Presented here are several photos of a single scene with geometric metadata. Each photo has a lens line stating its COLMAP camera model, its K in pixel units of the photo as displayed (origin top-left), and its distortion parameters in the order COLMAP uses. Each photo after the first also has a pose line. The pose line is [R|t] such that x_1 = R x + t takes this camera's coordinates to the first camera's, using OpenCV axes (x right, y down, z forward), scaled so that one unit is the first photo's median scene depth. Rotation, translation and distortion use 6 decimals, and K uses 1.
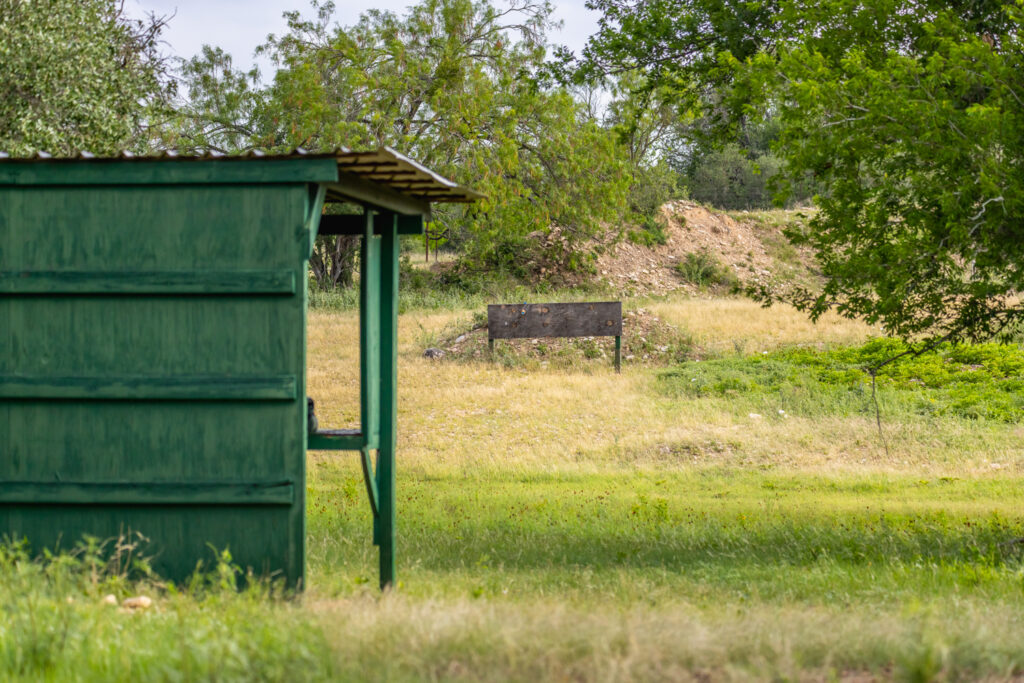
lens RADIAL K [[6114.4, 0, 512.0], [0, 6114.4, 341.5], [0, 0, 1]] dist [0.496660, 19.105122]
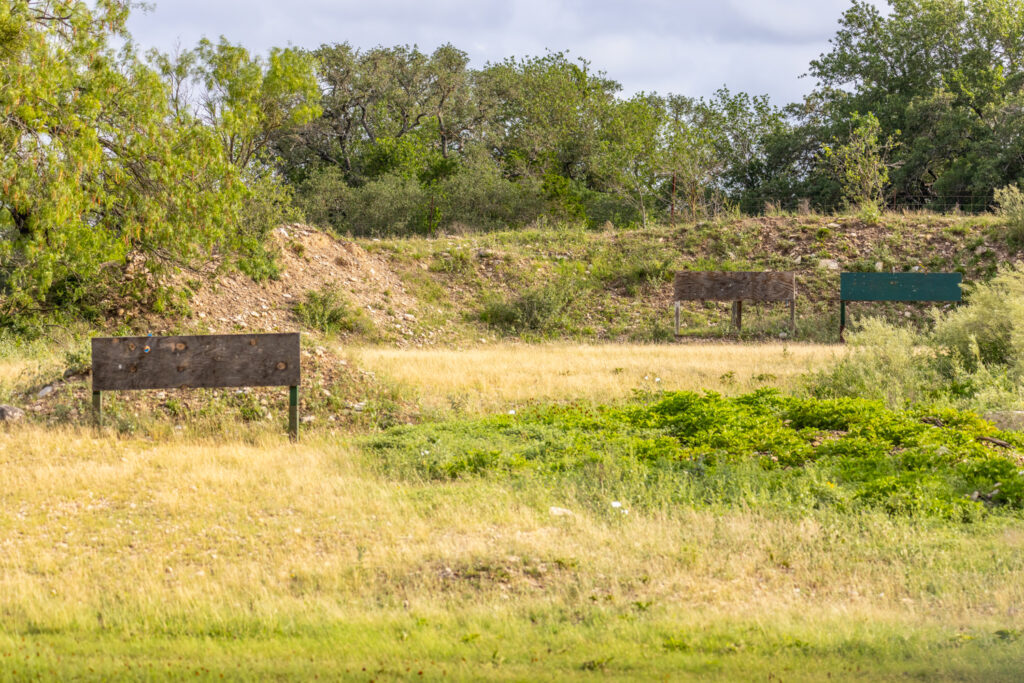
lens RADIAL K [[6114.4, 0, 512.0], [0, 6114.4, 341.5], [0, 0, 1]] dist [0.496660, 19.105122]
pose [[0.996646, 0.001504, 0.081819, -0.012380], [-0.000434, 0.999914, -0.013092, 0.002779], [-0.081832, 0.013013, 0.996561, 0.336720]]
